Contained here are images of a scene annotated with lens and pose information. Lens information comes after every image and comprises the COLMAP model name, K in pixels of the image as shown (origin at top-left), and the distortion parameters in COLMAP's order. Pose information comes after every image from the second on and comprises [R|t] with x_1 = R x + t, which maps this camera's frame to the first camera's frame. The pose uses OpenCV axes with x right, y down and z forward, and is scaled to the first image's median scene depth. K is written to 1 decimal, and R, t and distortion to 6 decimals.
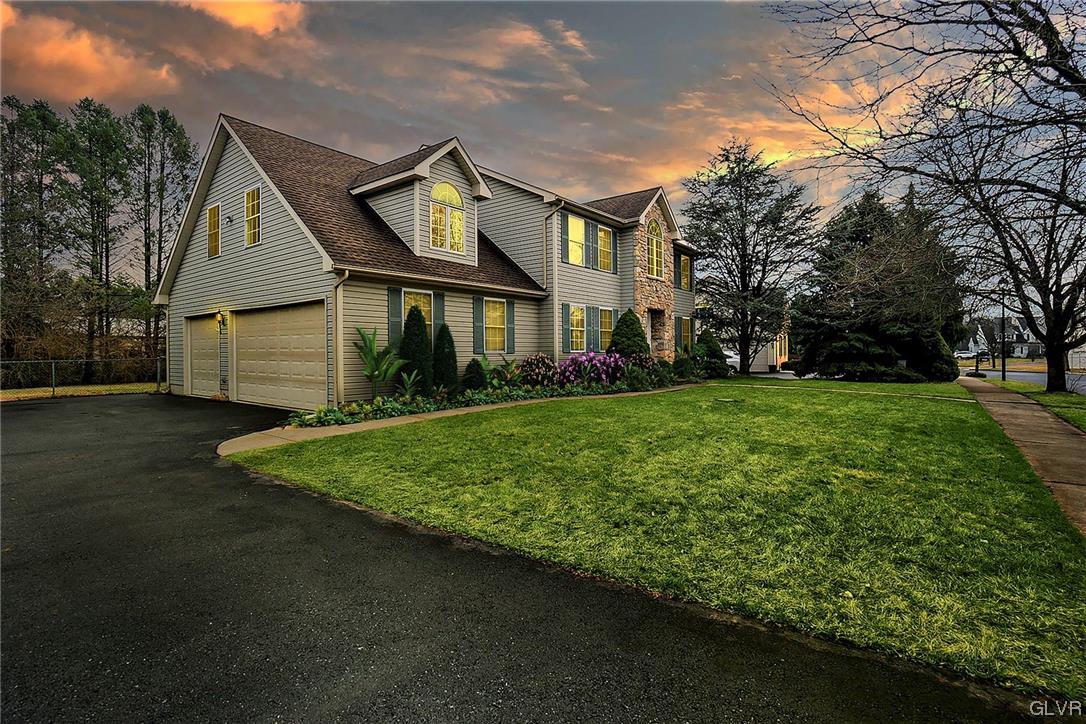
lens RADIAL K [[529.3, 0, 533.1], [0, 529.3, 354.8], [0, 0, 1]] dist [0.000181, 0.000302]
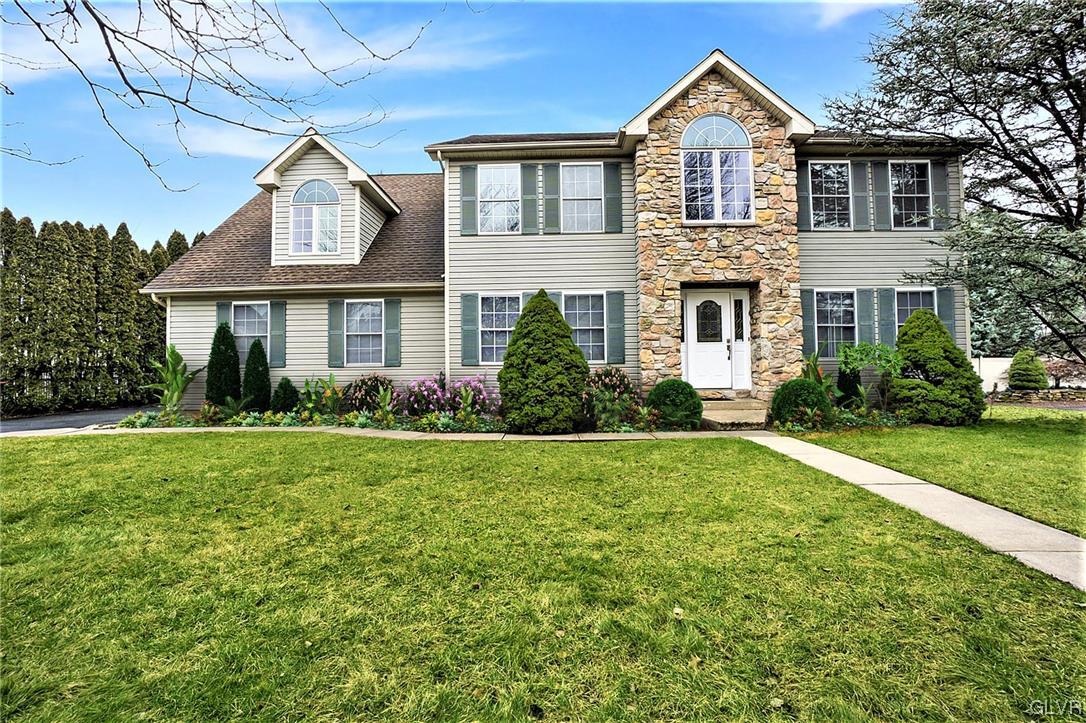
lens RADIAL K [[462.7, 0, 543.9], [0, 462.7, 354.0], [0, 0, 1]] dist [-0.040665, 0.000019]
pose [[0.612748, -0.022363, -0.789962, 0.560429], [0.004502, 0.999682, -0.024808, -0.002989], [0.790266, 0.011644, 0.612654, 0.674019]]
